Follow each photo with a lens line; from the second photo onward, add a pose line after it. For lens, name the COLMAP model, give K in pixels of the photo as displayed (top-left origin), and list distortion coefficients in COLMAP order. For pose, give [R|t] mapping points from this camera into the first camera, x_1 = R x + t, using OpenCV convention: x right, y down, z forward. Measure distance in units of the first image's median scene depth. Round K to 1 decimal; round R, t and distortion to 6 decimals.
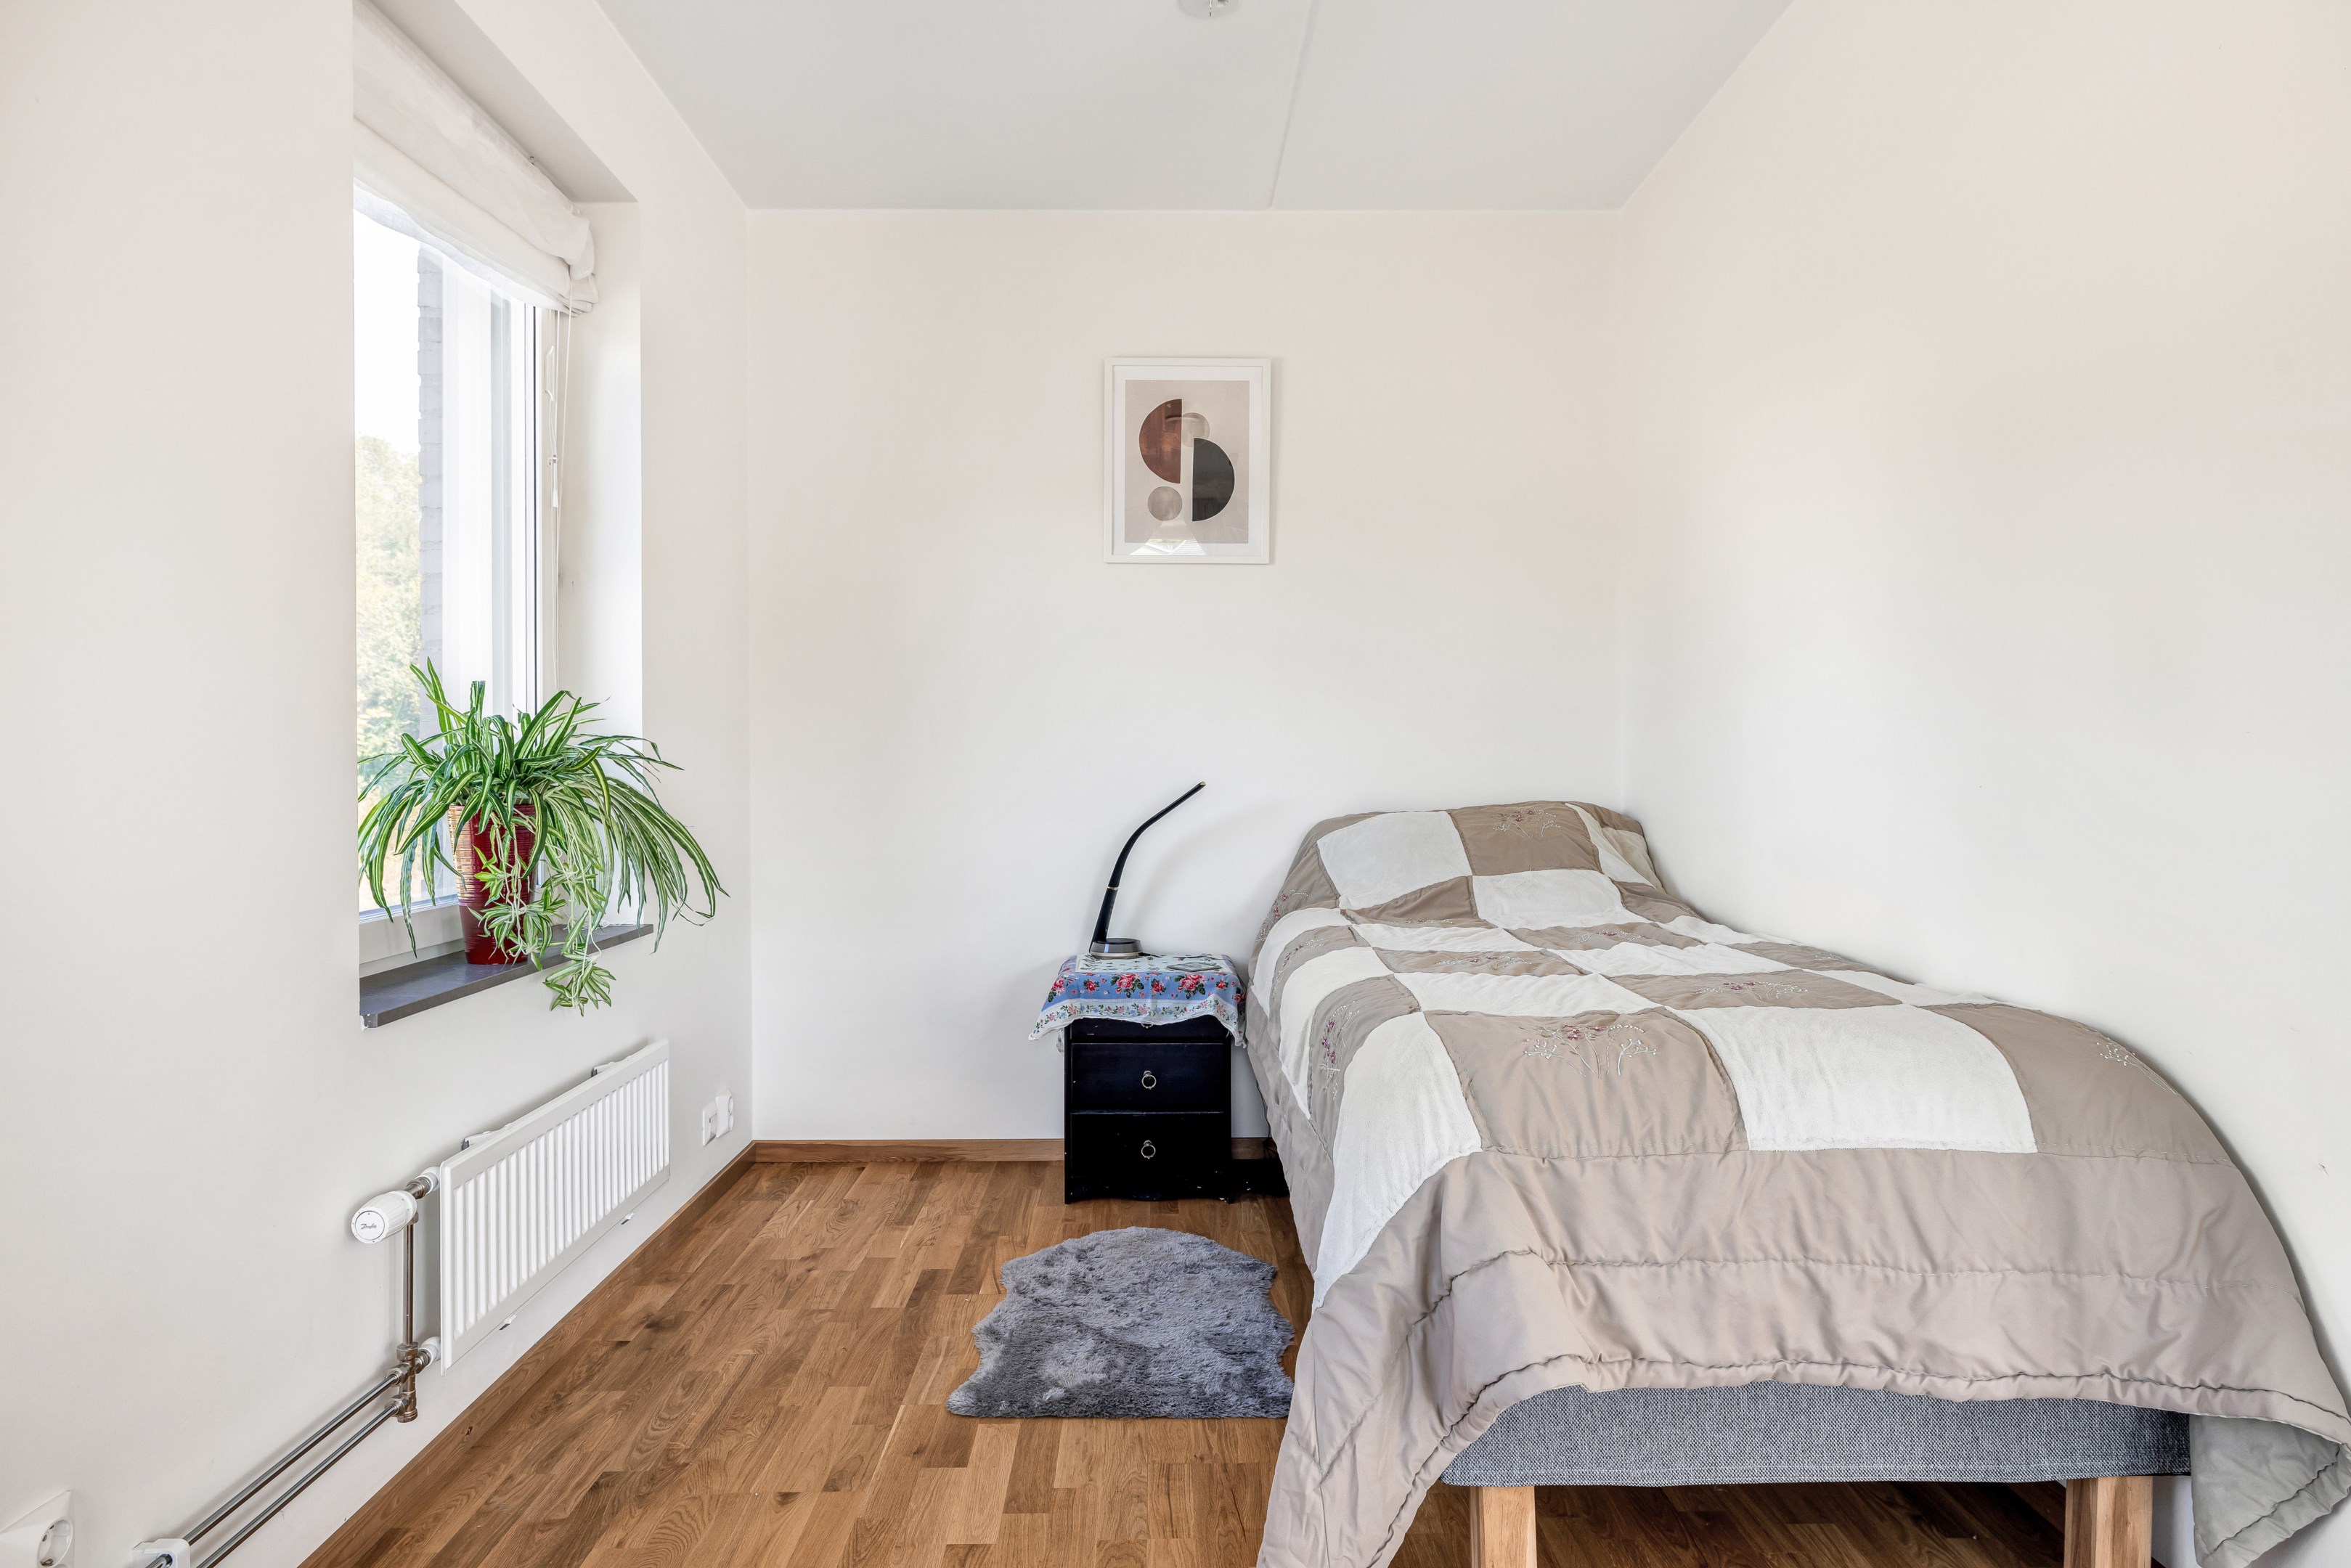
lens RADIAL K [[1387.3, 0, 1175.5], [0, 1387.3, 784.0], [0, 0, 1]] dist [-0.001571, -0.001737]
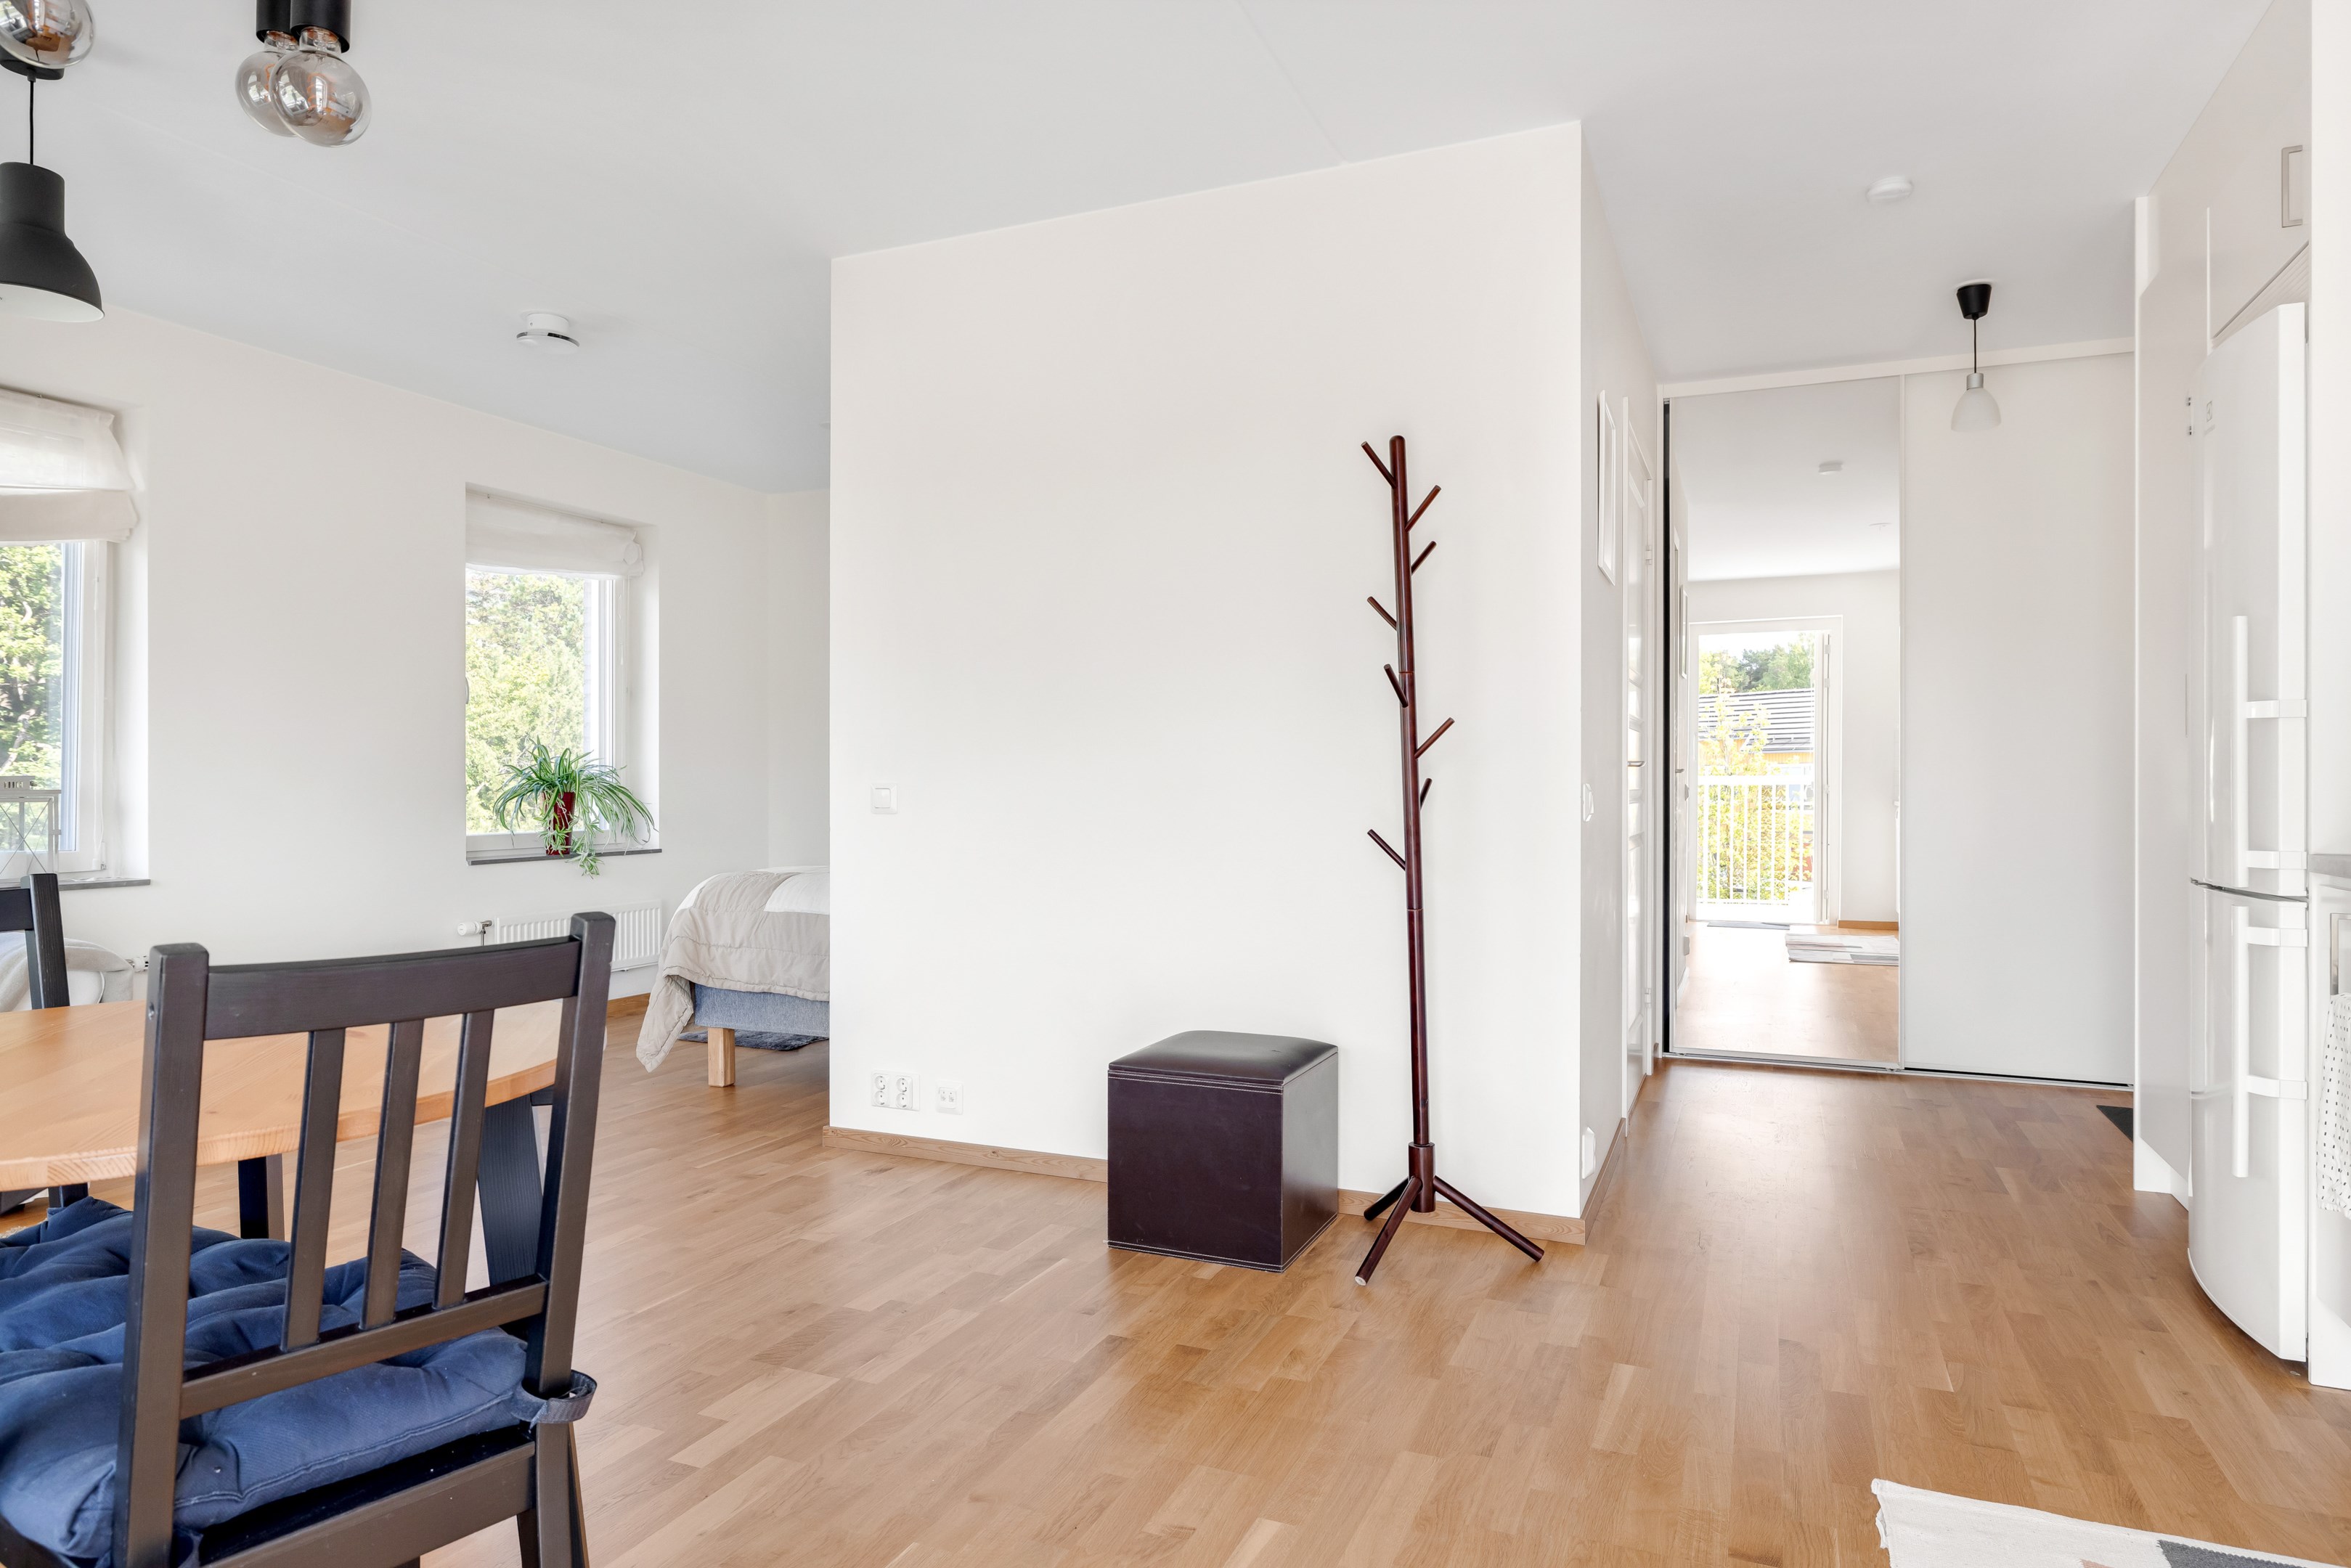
lens RADIAL K [[1387.3, 0, 1175.5], [0, 1387.3, 784.0], [0, 0, 1]] dist [-0.001571, -0.001737]
pose [[0.913946, 0.005843, -0.405794, 1.541345], [-0.008849, 0.999946, -0.005531, 0.002527], [0.405739, 0.008646, 0.913948, -0.846763]]
